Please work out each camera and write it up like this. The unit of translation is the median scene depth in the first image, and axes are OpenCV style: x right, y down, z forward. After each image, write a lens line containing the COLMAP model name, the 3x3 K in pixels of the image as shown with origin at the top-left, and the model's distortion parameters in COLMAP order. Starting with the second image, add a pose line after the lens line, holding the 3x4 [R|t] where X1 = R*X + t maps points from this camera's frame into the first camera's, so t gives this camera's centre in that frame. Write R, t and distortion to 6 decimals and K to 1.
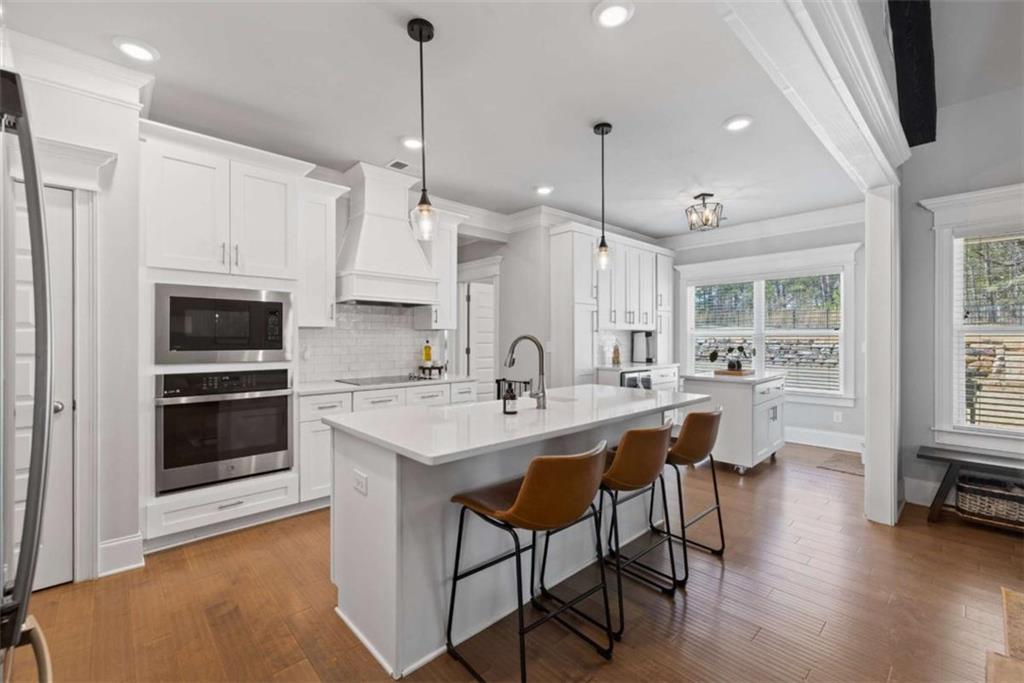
lens RADIAL K [[426.8, 0, 505.6], [0, 426.8, 339.6], [0, 0, 1]] dist [-0.002203, 0.000230]
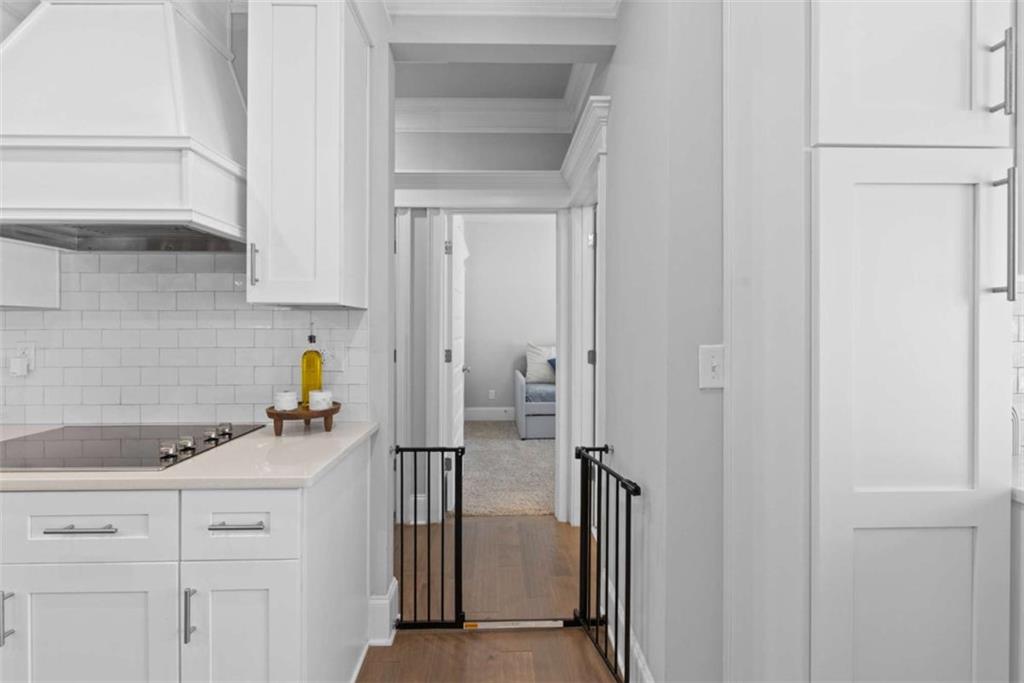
lens RADIAL K [[426.8, 0, 510.1], [0, 426.8, 331.9], [0, 0, 1]] dist [-0.002203, 0.000230]
pose [[0.753169, 0.004858, -0.657809, 0.178670], [0.000007, 0.999973, 0.007392, -0.003921], [0.657827, -0.005572, 0.753148, 0.748747]]
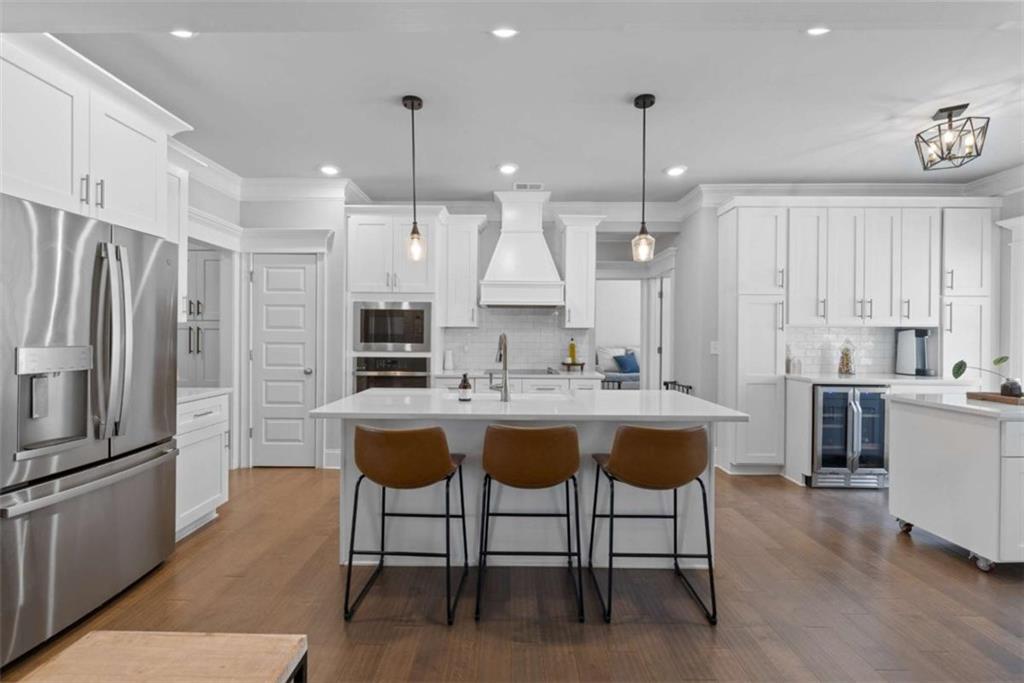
lens RADIAL K [[426.8, 0, 509.4], [0, 426.8, 336.8], [0, 0, 1]] dist [-0.002203, 0.000230]
pose [[0.733273, 0.007332, -0.679894, 0.386087], [-0.009014, 0.999959, 0.001062, -0.001447], [0.679874, 0.005349, 0.733309, 0.098760]]
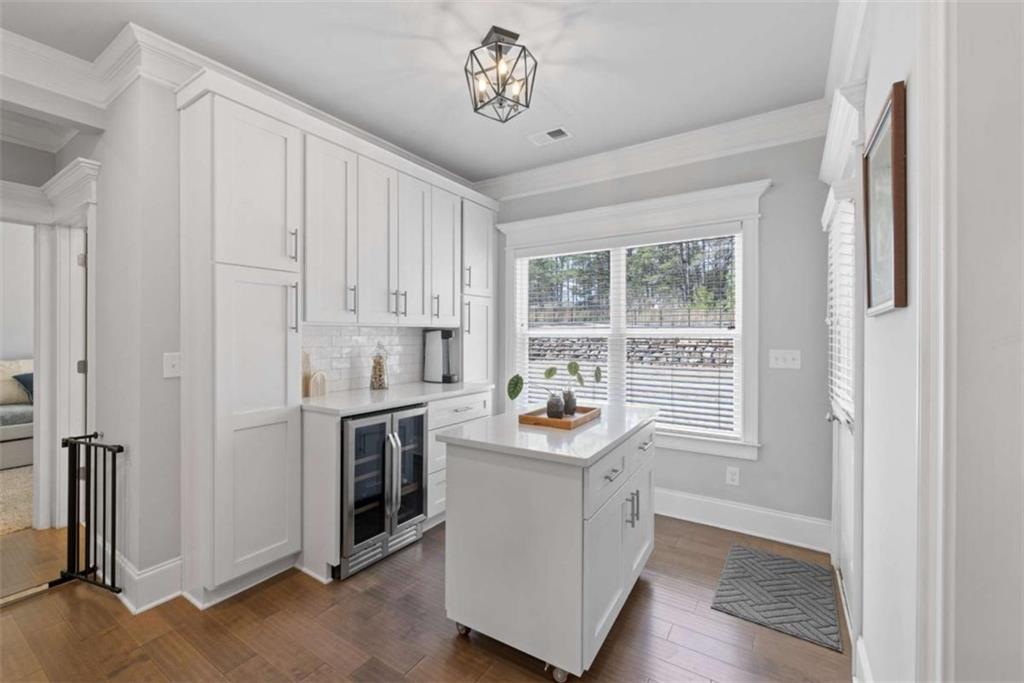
lens RADIAL K [[426.8, 0, 501.6], [0, 426.8, 336.9], [0, 0, 1]] dist [-0.002203, 0.000230]
pose [[0.971445, 0.001832, 0.237257, 0.329110], [-0.002458, 0.999994, 0.002342, -0.012520], [-0.237252, -0.002858, 0.971444, 0.506263]]
